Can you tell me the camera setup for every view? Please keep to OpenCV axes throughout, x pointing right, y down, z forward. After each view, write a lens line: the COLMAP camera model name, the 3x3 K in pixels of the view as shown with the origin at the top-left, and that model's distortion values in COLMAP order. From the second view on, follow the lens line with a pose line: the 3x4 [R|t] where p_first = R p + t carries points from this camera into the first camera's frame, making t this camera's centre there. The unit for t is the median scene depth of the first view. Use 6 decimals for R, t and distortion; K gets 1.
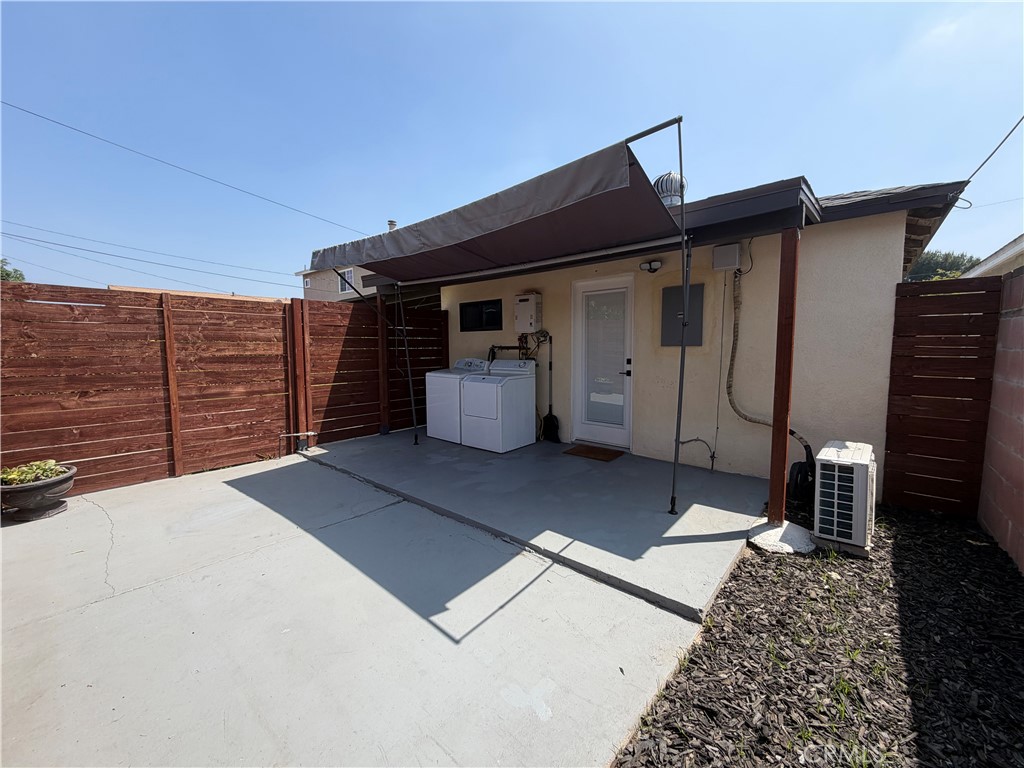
lens RADIAL K [[404.9, 0, 512.5], [0, 404.9, 382.8], [0, 0, 1]] dist [-0.004590, 0.000148]
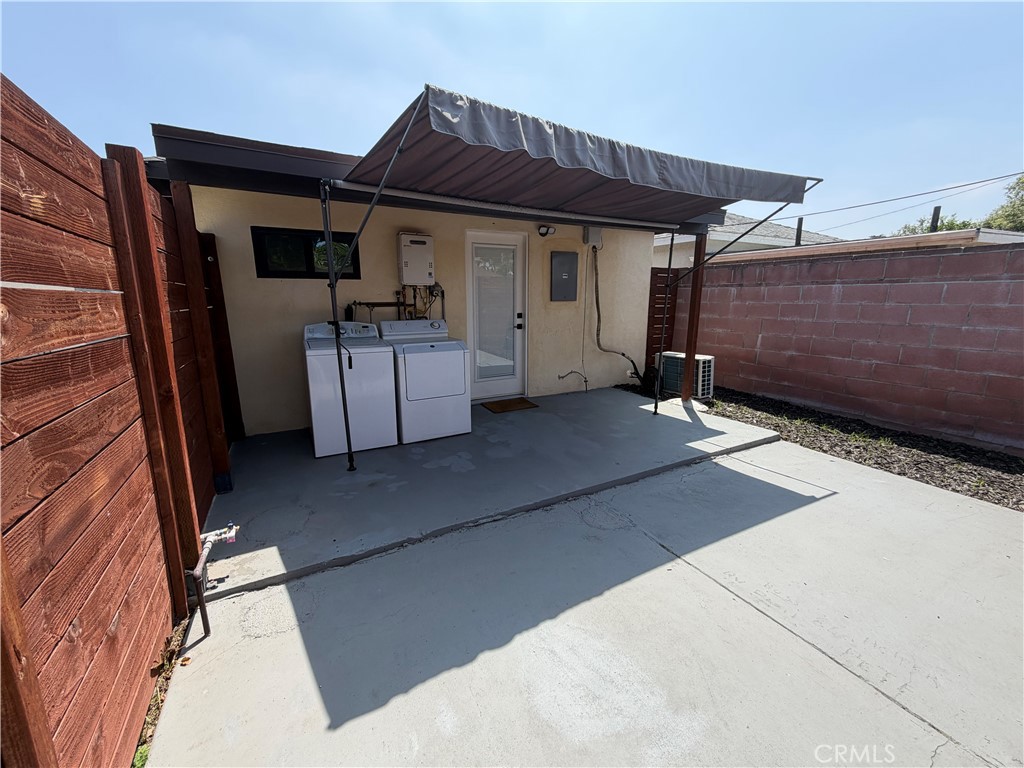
lens RADIAL K [[404.9, 0, 509.0], [0, 404.9, 382.2], [0, 0, 1]] dist [-0.004590, 0.000148]
pose [[0.358864, -0.185281, 0.914816, -0.783540], [0.088585, 0.982437, 0.164227, -0.060366], [-0.929177, 0.022104, 0.368974, 0.649127]]
